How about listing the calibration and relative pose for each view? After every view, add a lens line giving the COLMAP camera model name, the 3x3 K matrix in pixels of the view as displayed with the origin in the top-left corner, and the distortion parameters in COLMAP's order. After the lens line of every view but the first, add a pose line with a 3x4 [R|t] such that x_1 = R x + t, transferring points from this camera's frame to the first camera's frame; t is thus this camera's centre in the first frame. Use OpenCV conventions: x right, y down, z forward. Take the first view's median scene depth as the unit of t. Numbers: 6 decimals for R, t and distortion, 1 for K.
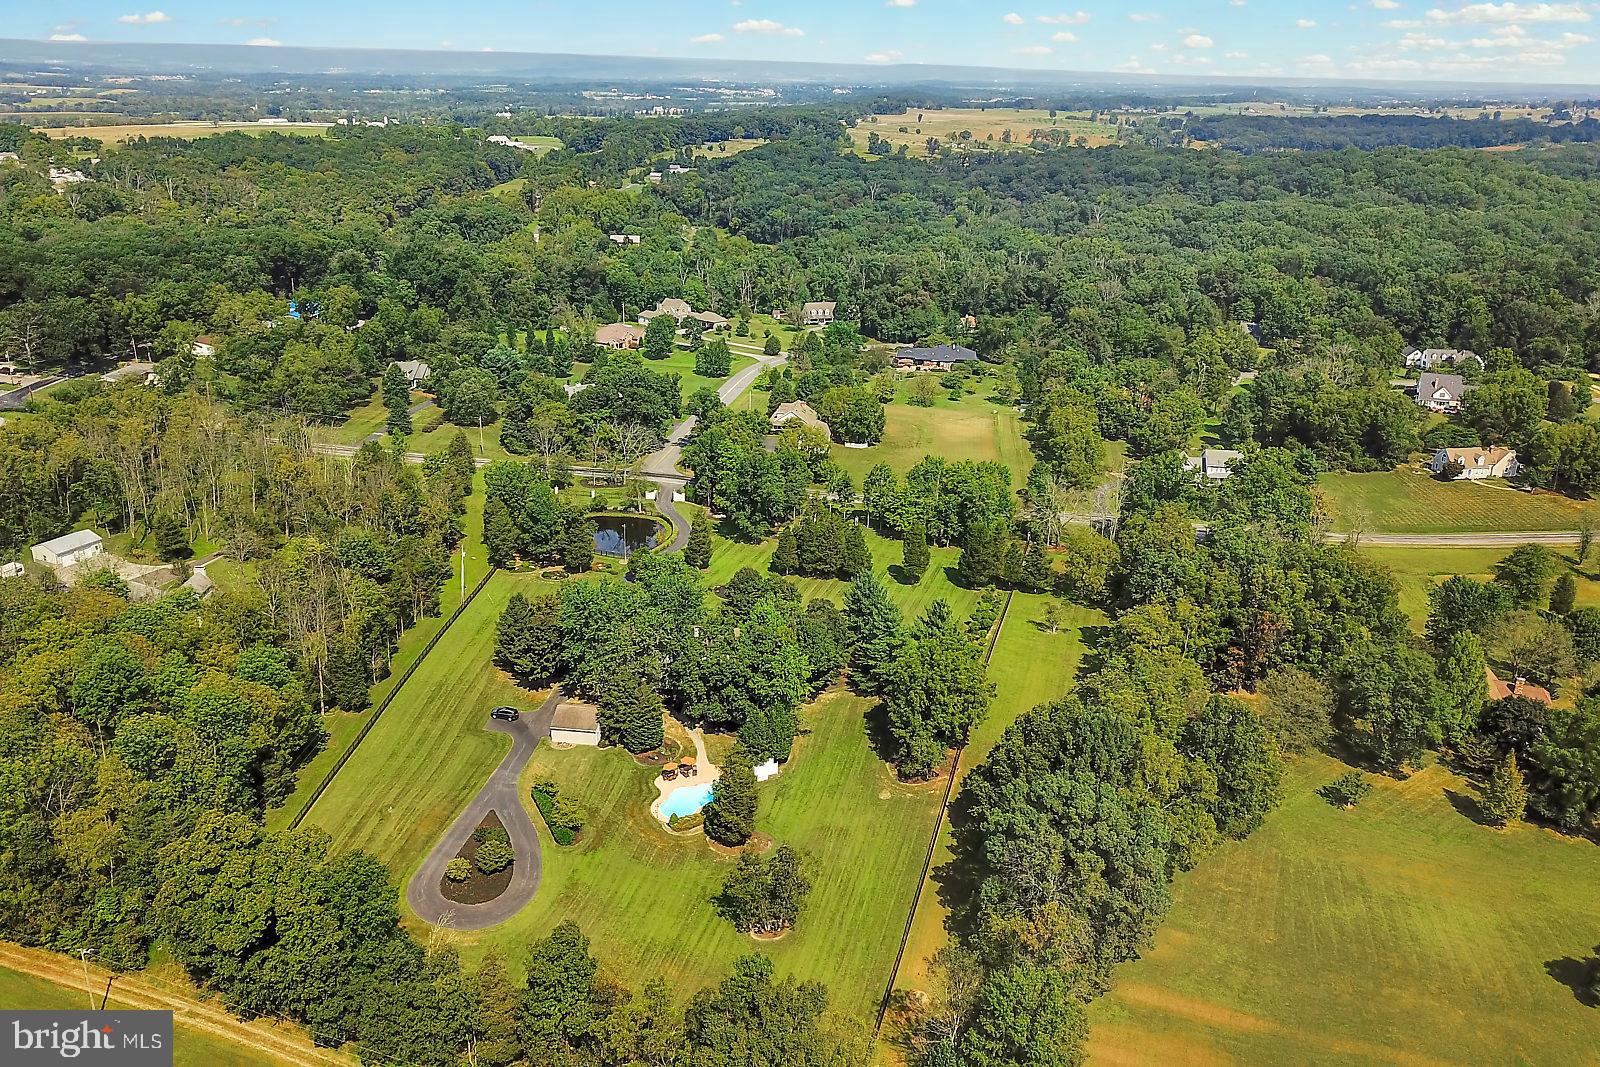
lens RADIAL K [[1204.9, 0, 803.2], [0, 1204.9, 531.2], [0, 0, 1]] dist [0.005809, 0.000492]
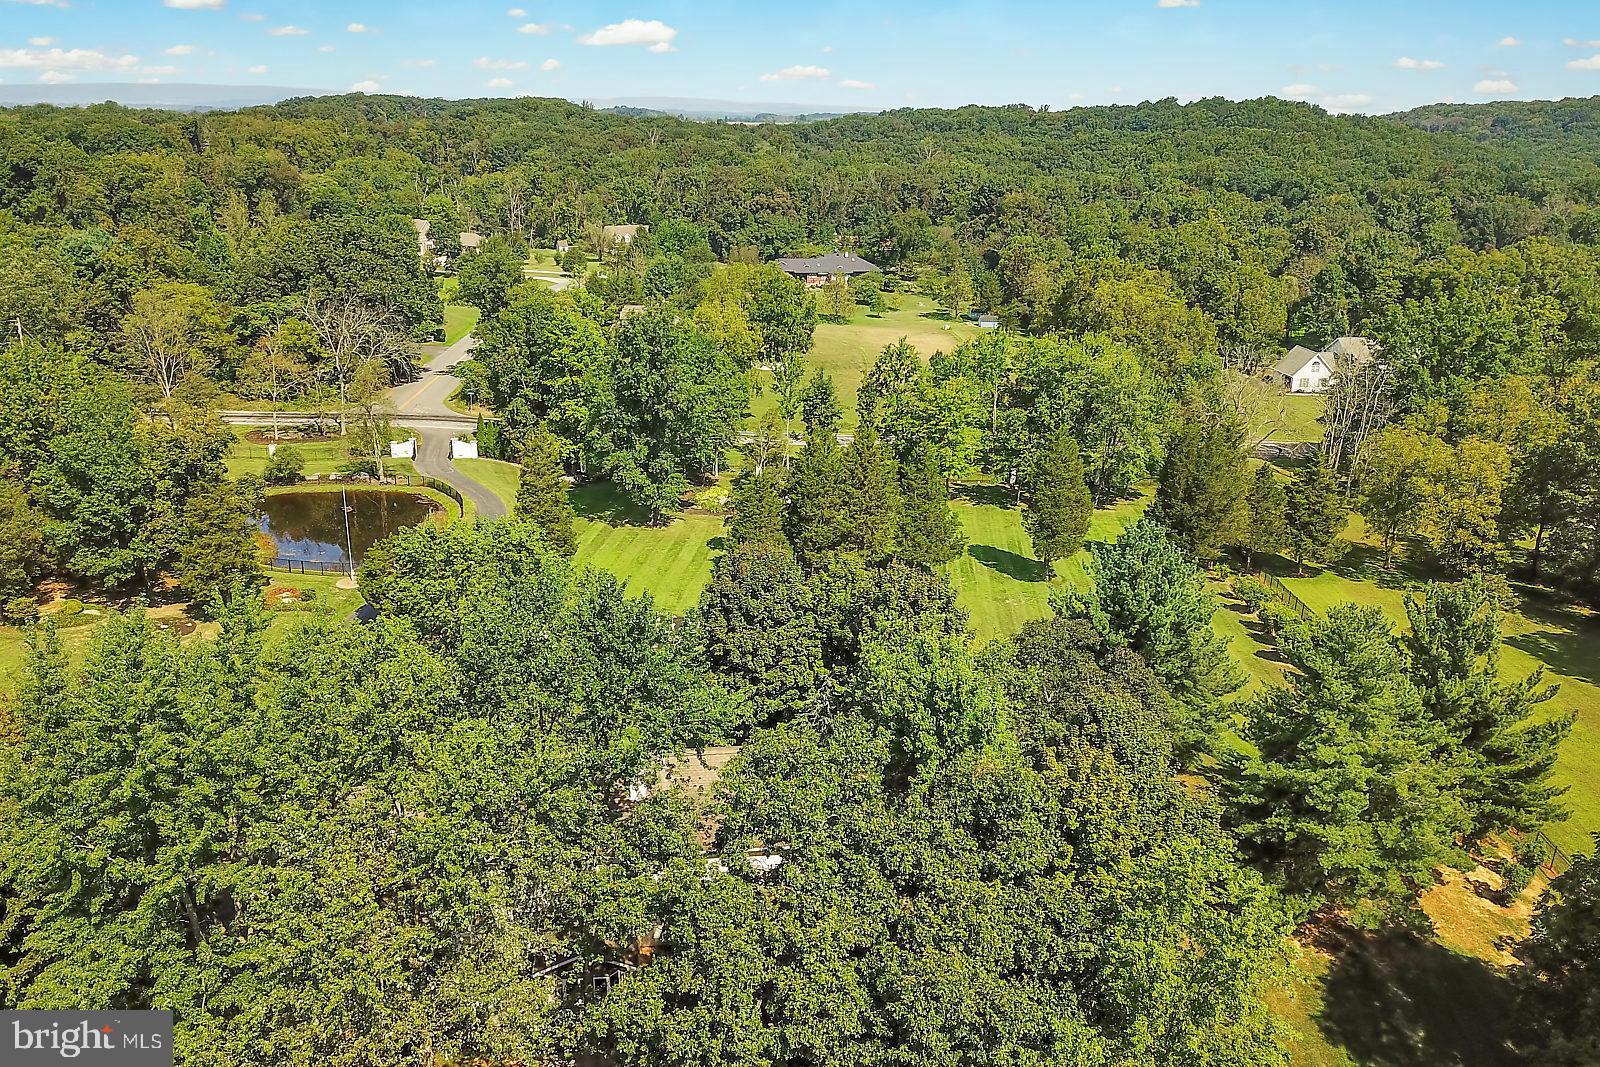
lens RADIAL K [[1204.9, 0, 794.9], [0, 1204.9, 540.2], [0, 0, 1]] dist [0.005809, 0.000492]
pose [[0.977908, -0.068901, 0.197356, -0.071823], [0.073930, 0.997097, -0.018220, 0.025883], [-0.195528, 0.032408, 0.980163, 0.506952]]
